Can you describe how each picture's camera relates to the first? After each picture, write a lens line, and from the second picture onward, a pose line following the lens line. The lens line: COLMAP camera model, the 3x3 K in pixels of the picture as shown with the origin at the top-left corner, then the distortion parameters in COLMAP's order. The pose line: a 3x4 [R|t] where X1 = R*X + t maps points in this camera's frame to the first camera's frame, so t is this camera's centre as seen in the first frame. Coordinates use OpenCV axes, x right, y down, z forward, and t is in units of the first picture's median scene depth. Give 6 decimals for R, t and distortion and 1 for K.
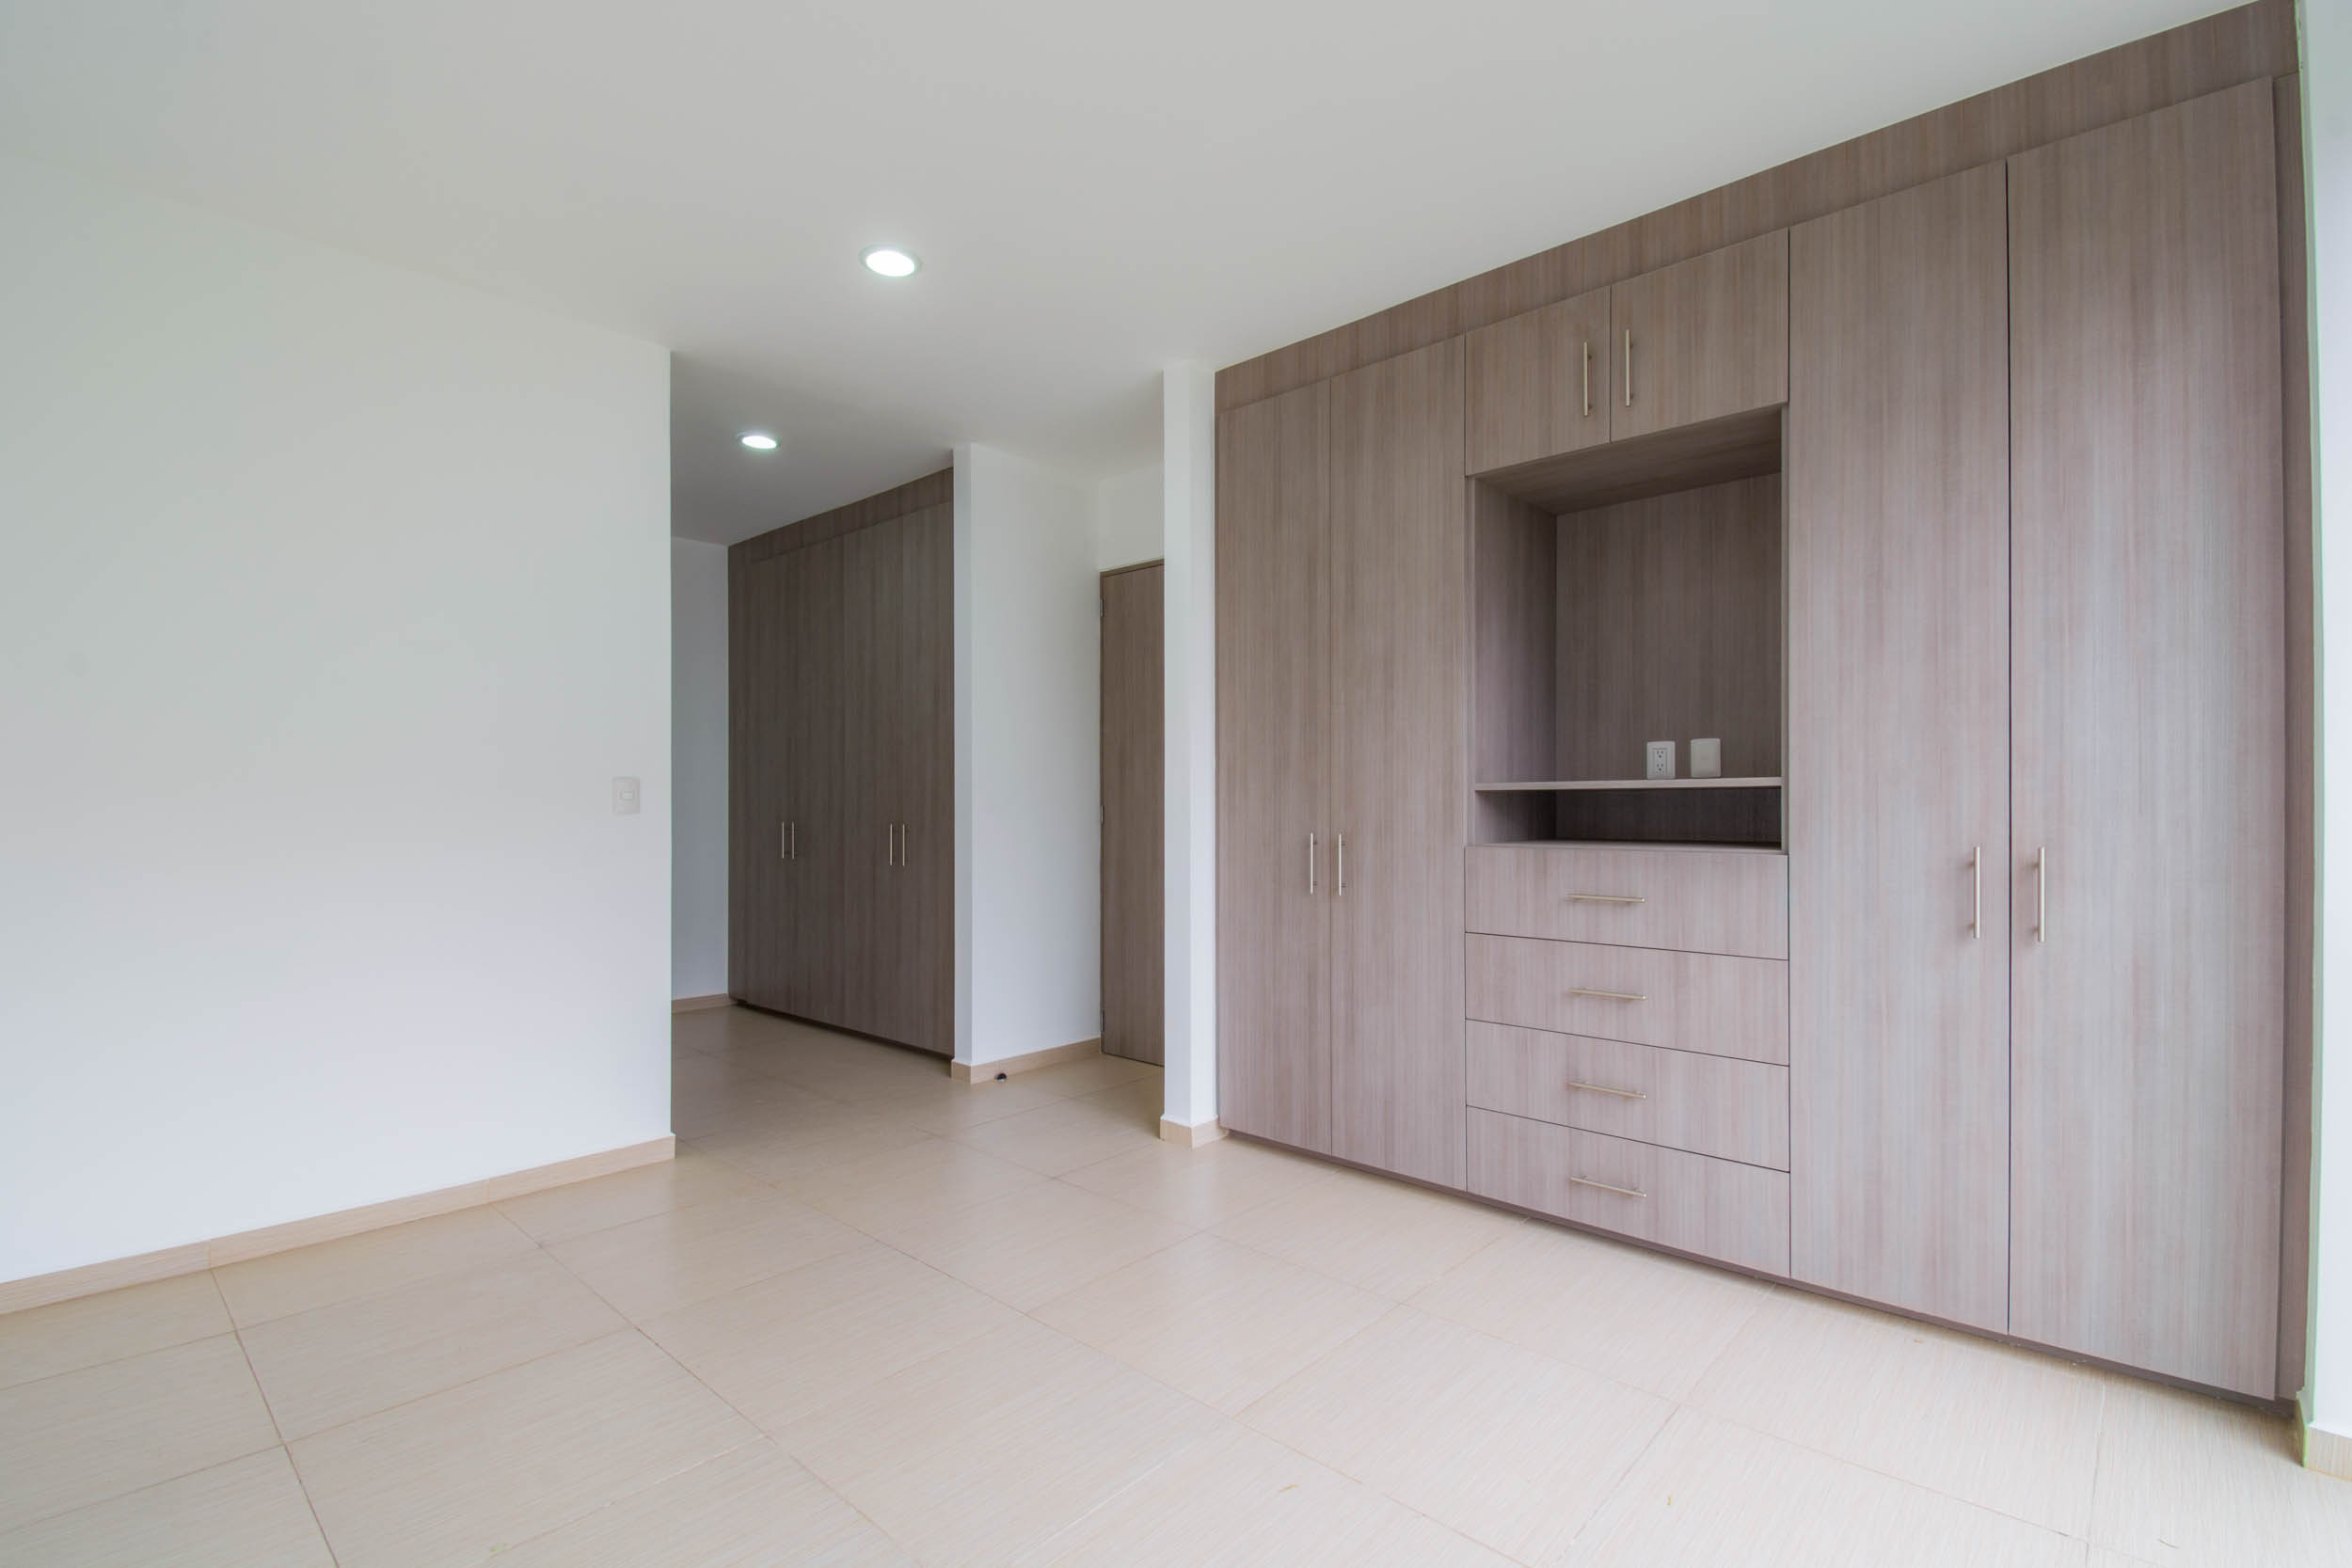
lens RADIAL K [[1072.9, 0, 1179.5], [0, 1072.9, 797.0], [0, 0, 1]] dist [0.011857, -0.012077]
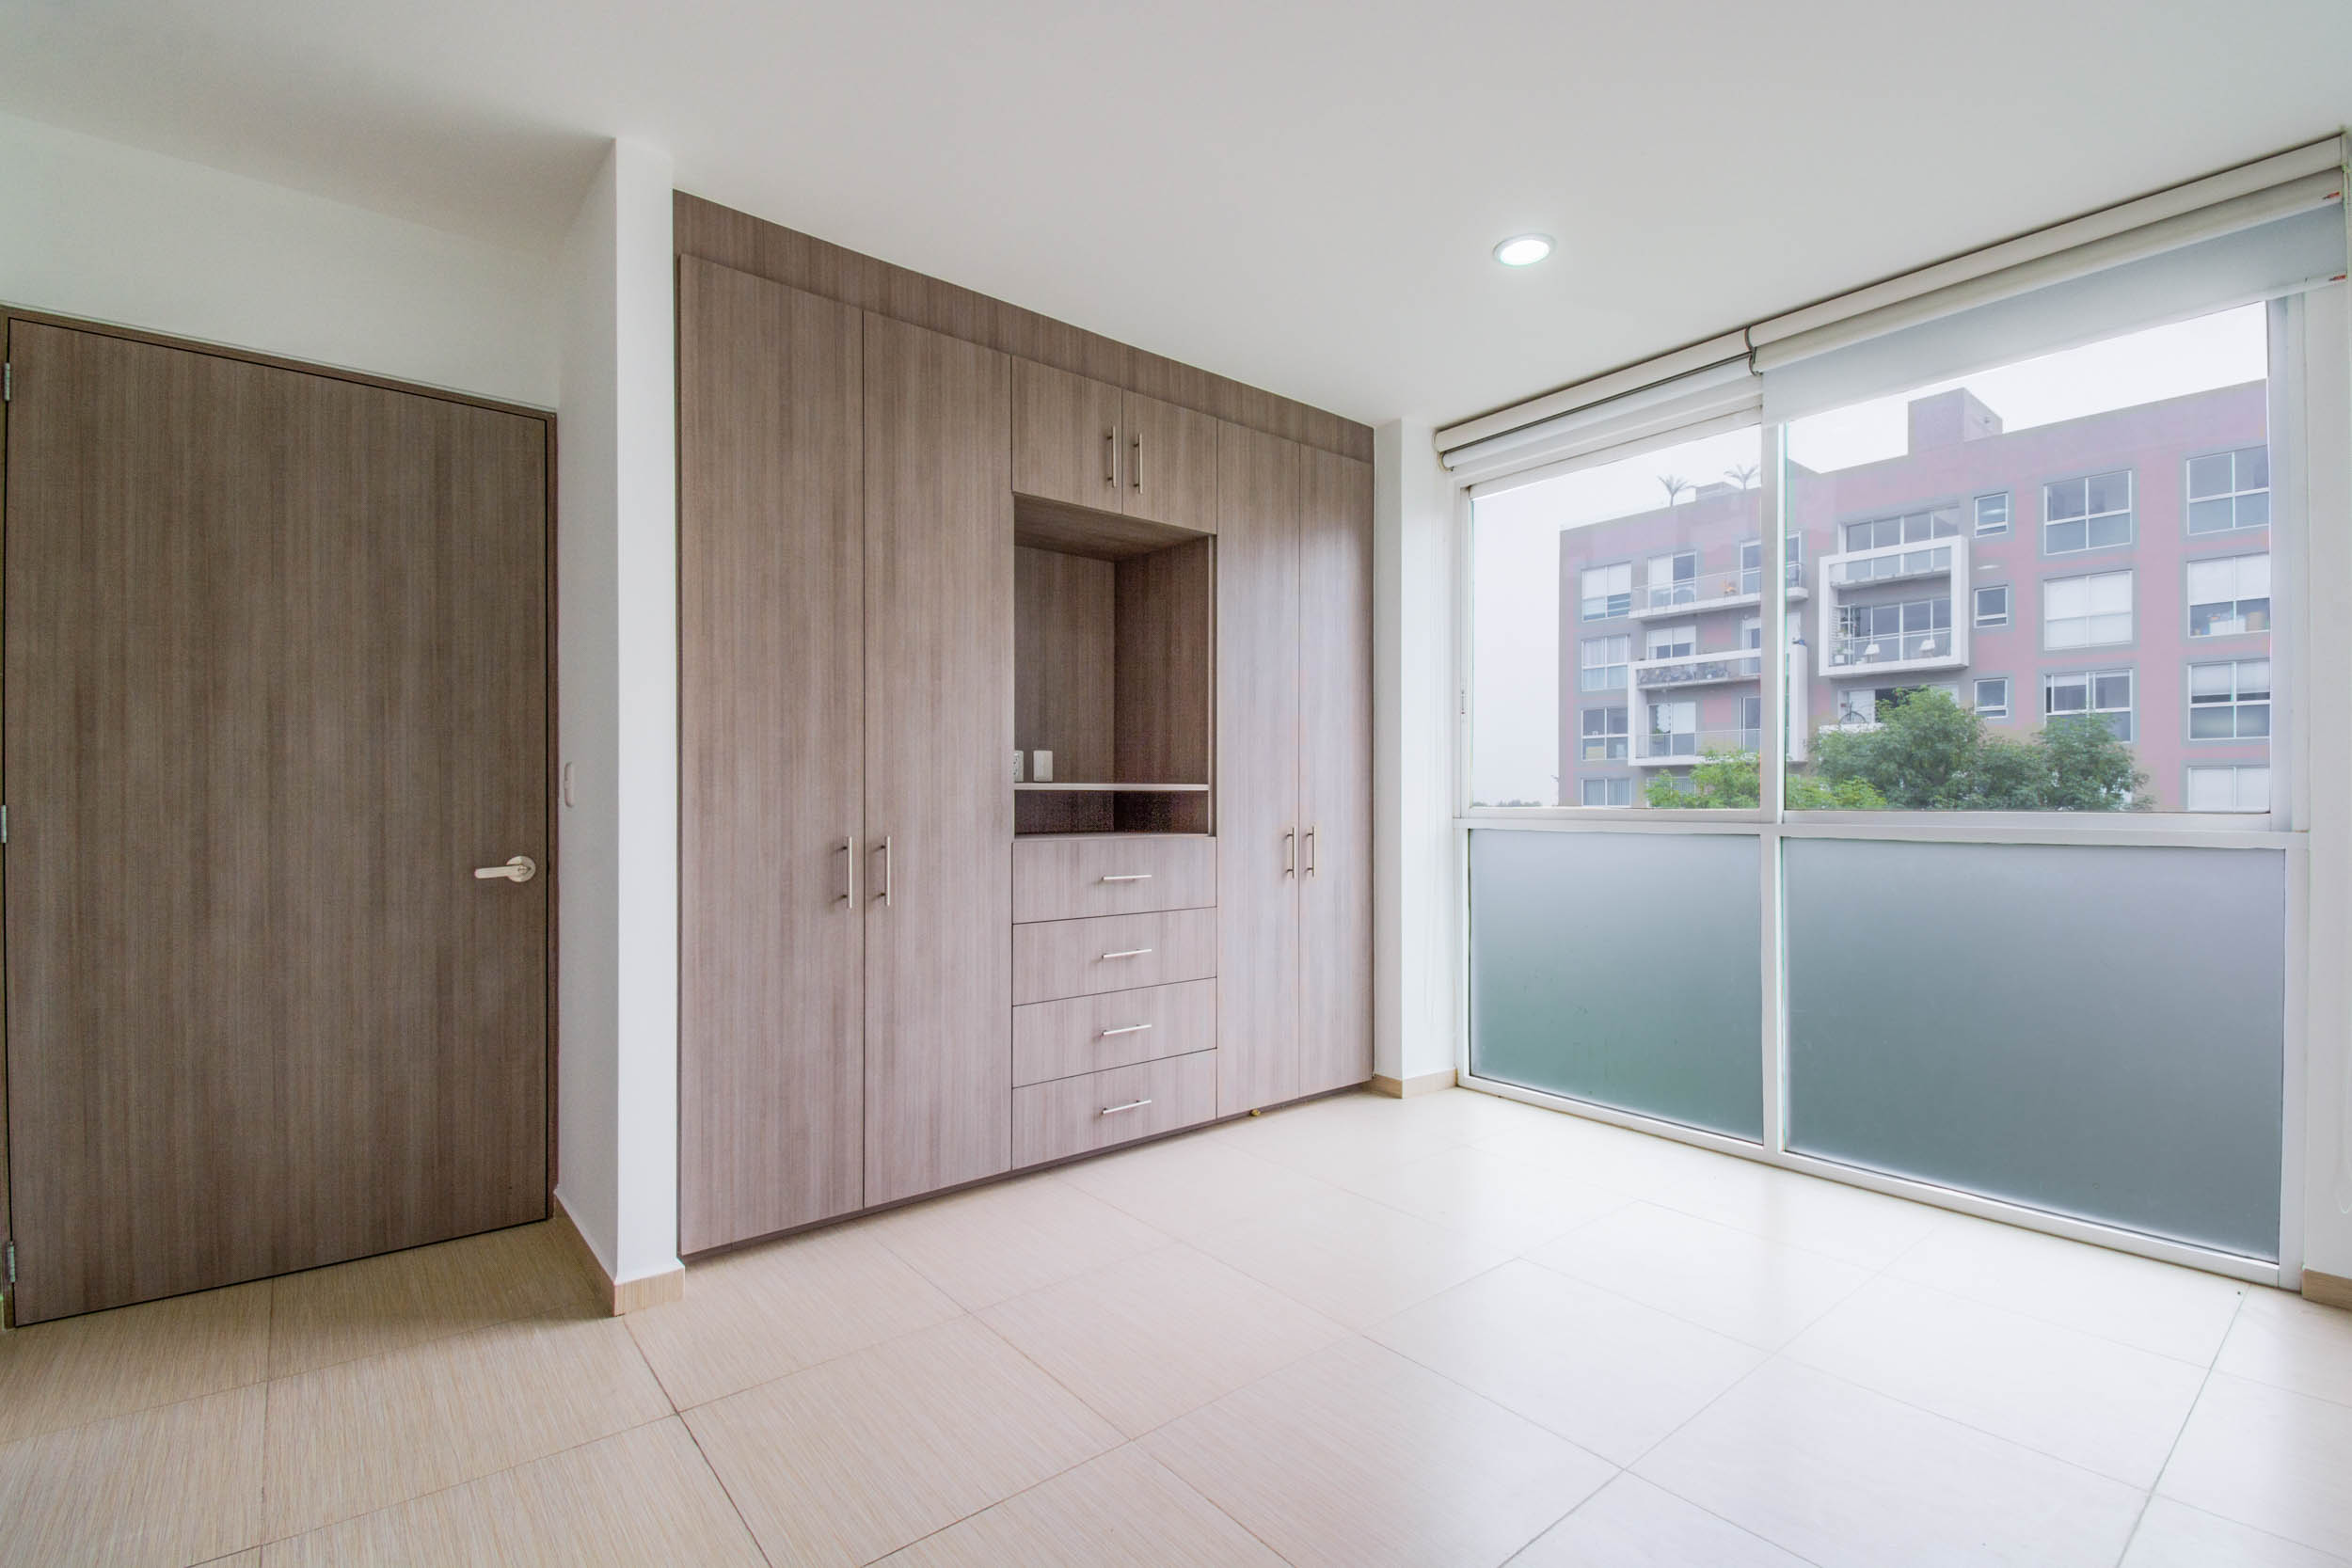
lens RADIAL K [[1072.9, 0, 1178.3], [0, 1072.9, 804.6], [0, 0, 1]] dist [0.011857, -0.012077]
pose [[0.130779, 0.002039, 0.991409, -0.800212], [-0.003787, 0.999992, -0.001557, 0.010256], [-0.991404, -0.003551, 0.130785, 0.741938]]
